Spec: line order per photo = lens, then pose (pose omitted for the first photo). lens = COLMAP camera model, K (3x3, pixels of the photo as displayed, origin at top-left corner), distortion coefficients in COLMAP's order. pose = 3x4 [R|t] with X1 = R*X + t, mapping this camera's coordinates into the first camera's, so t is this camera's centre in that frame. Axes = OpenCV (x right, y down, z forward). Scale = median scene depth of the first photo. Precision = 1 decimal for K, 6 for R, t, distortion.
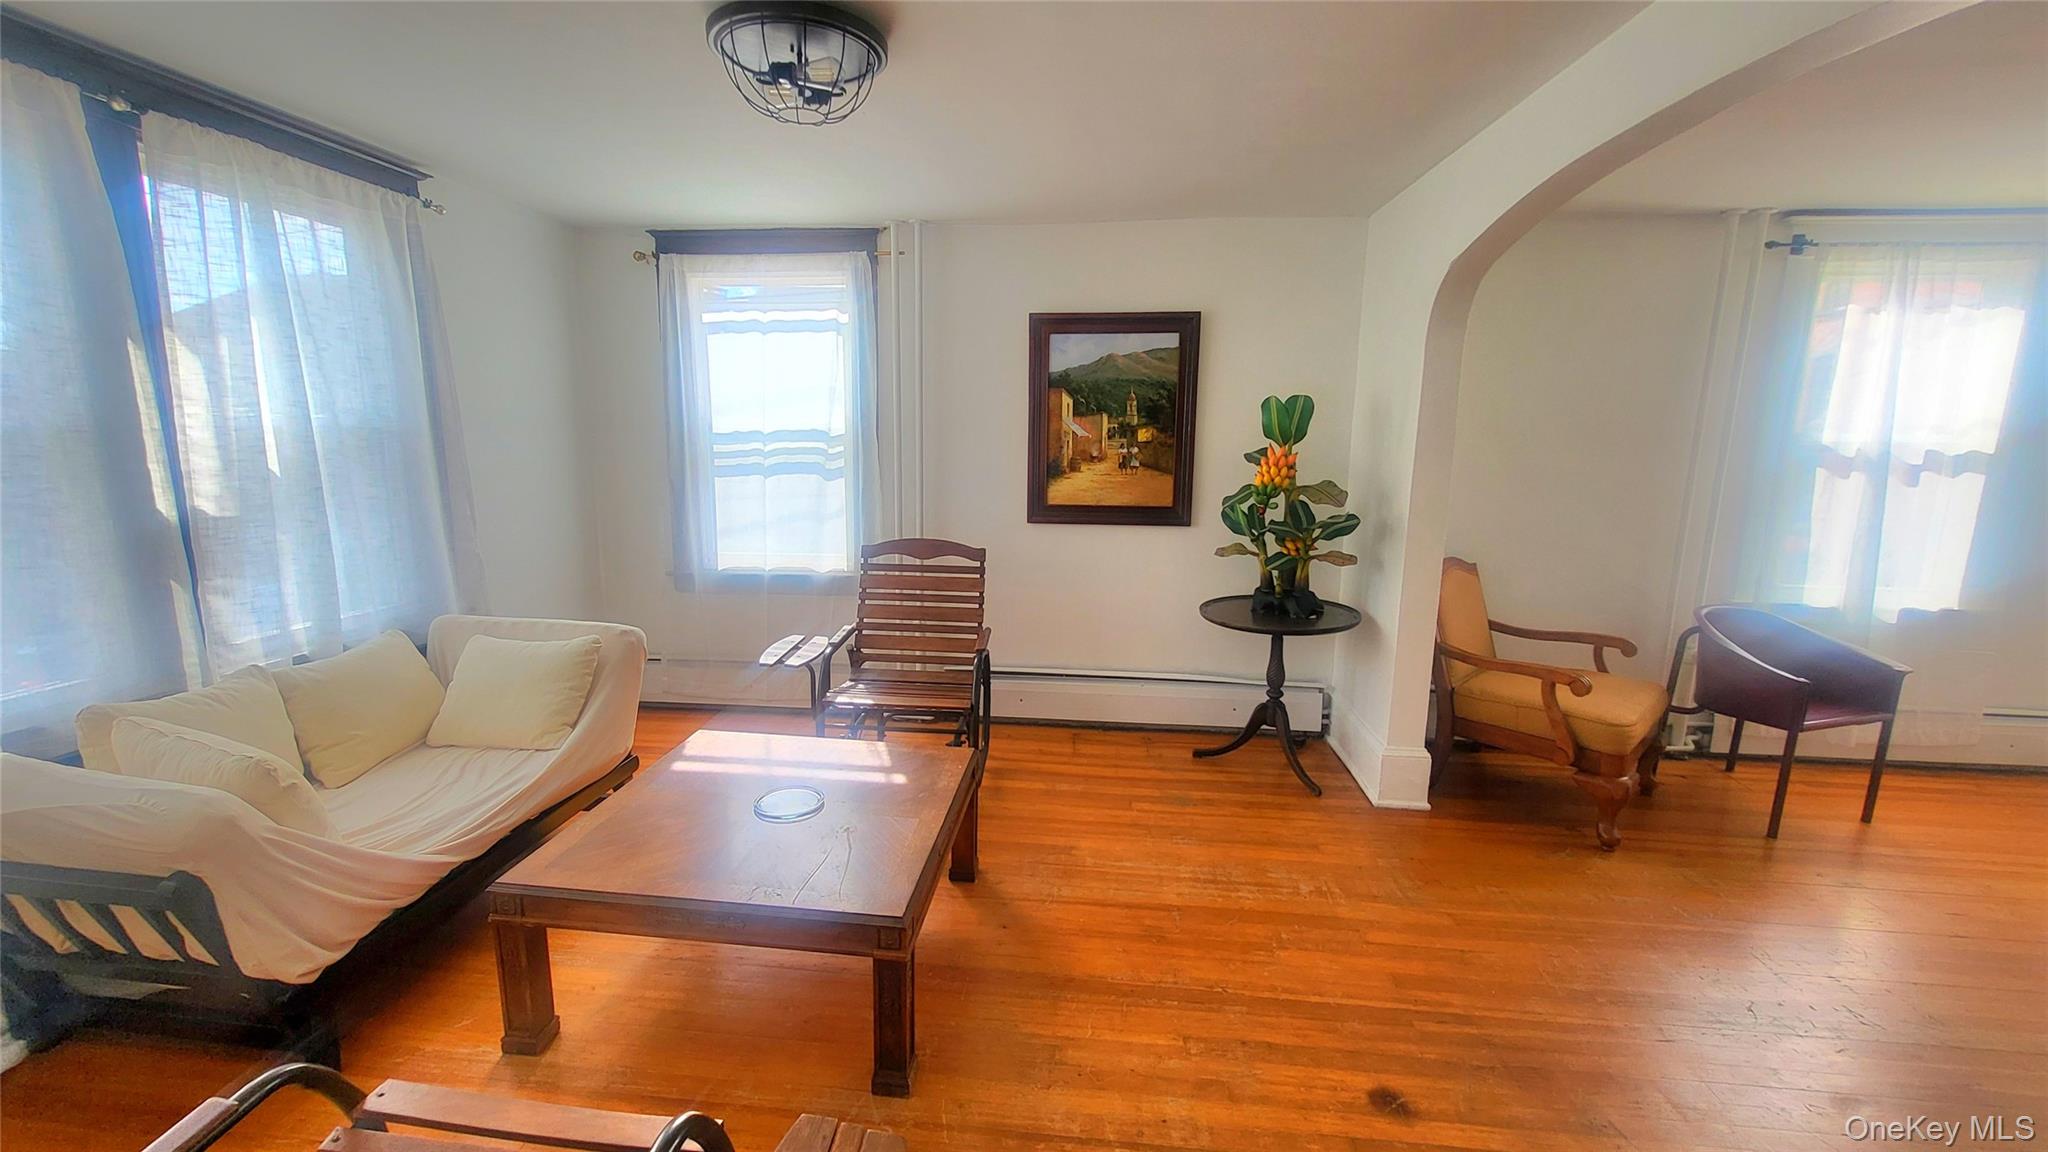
lens RADIAL K [[812.7, 0, 1013.9], [0, 812.7, 583.7], [0, 0, 1]] dist [0.002294, -0.000005]
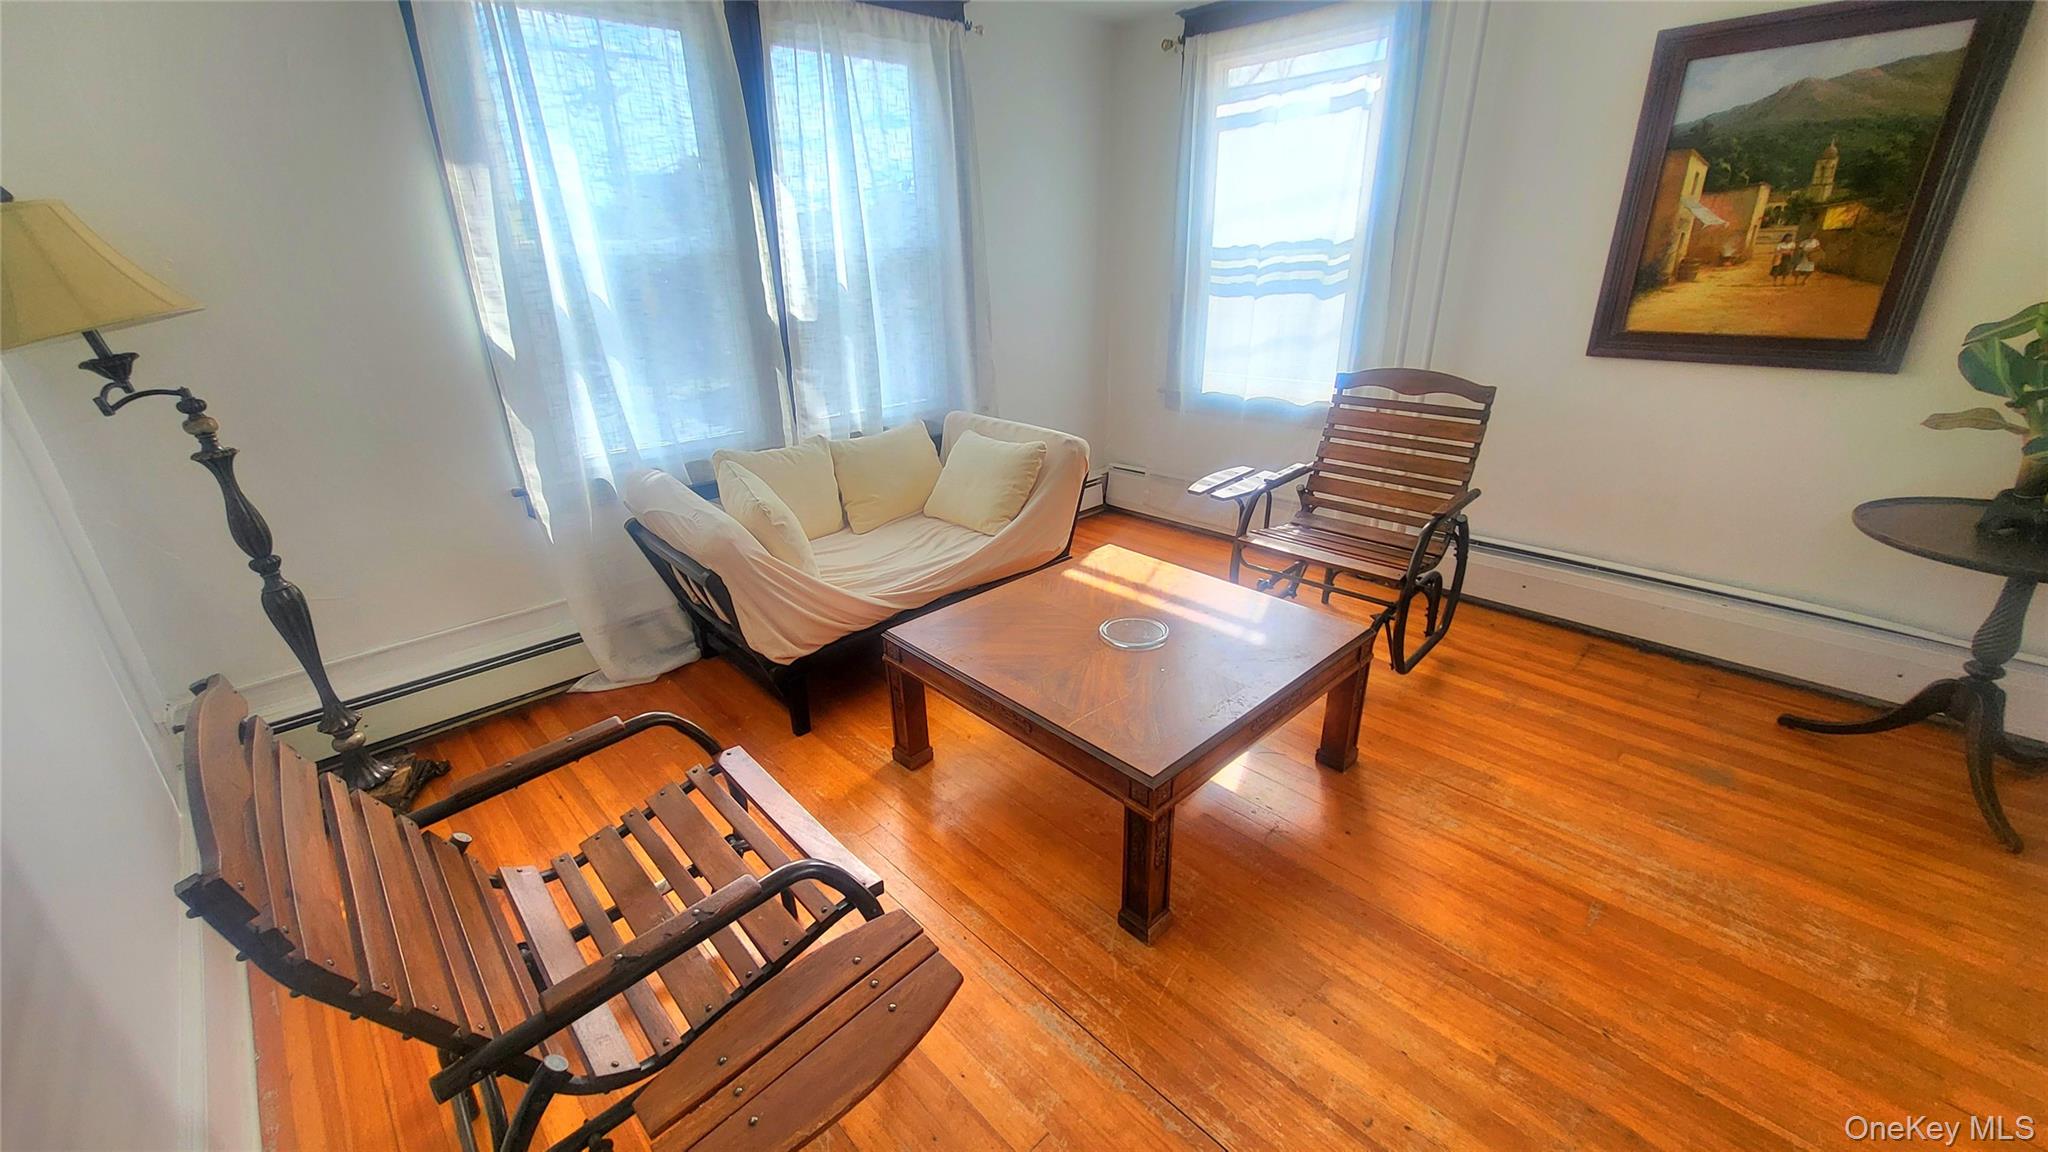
lens RADIAL K [[812.7, 0, 1027.6], [0, 812.7, 575.3], [0, 0, 1]] dist [0.002294, -0.000005]
pose [[0.764153, 0.213634, -0.608630, 0.150941], [-0.085126, 0.968709, 0.233147, -0.013391], [0.639393, -0.126350, 0.758427, 0.121174]]
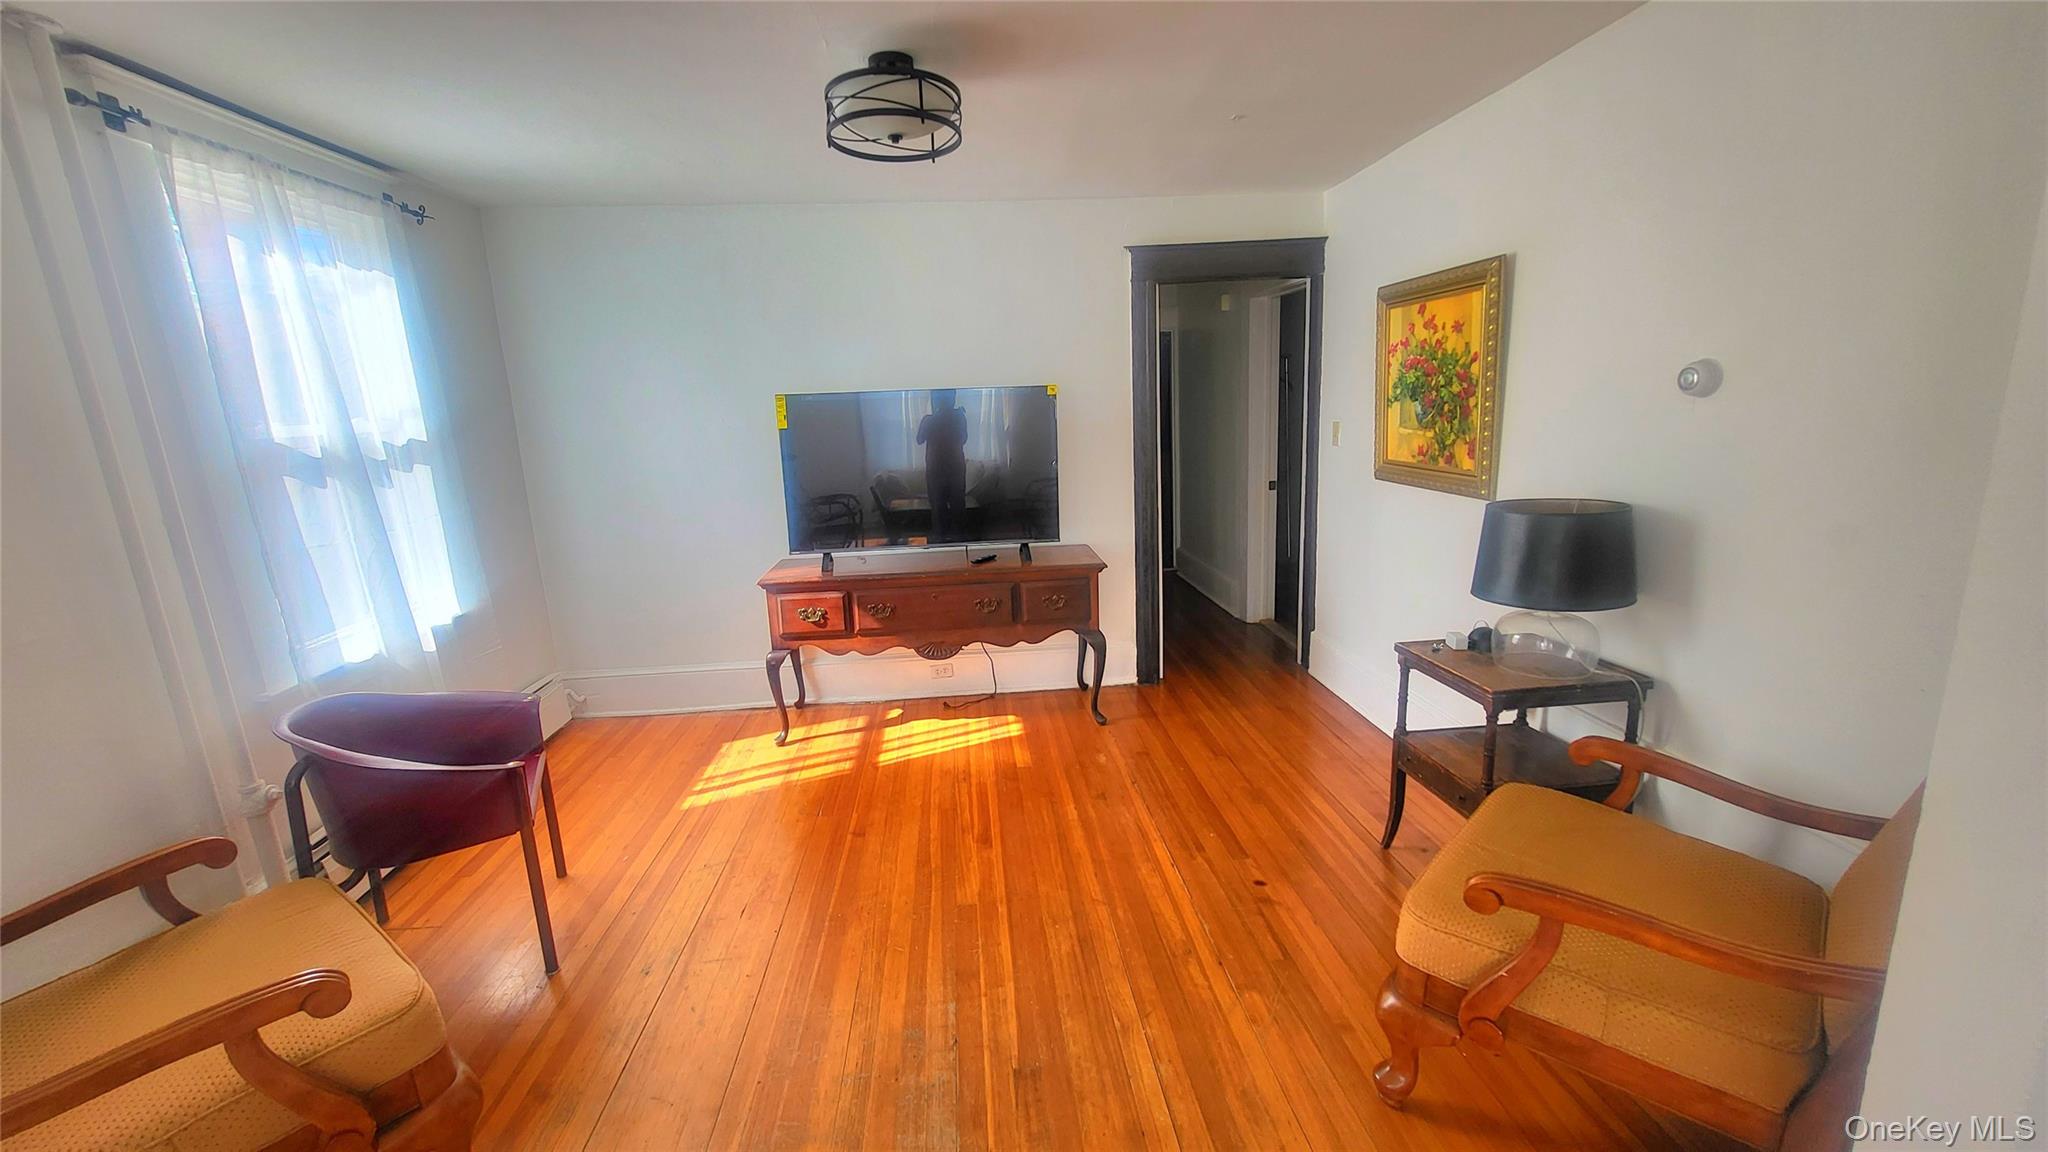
lens RADIAL K [[812.7, 0, 1025.6], [0, 812.7, 569.9], [0, 0, 1]] dist [0.002294, -0.000005]
pose [[-0.183058, -0.214434, 0.959431, 0.219020], [0.230923, 0.939238, 0.253981, -0.110546], [-0.955596, 0.268048, -0.122417, 0.566177]]
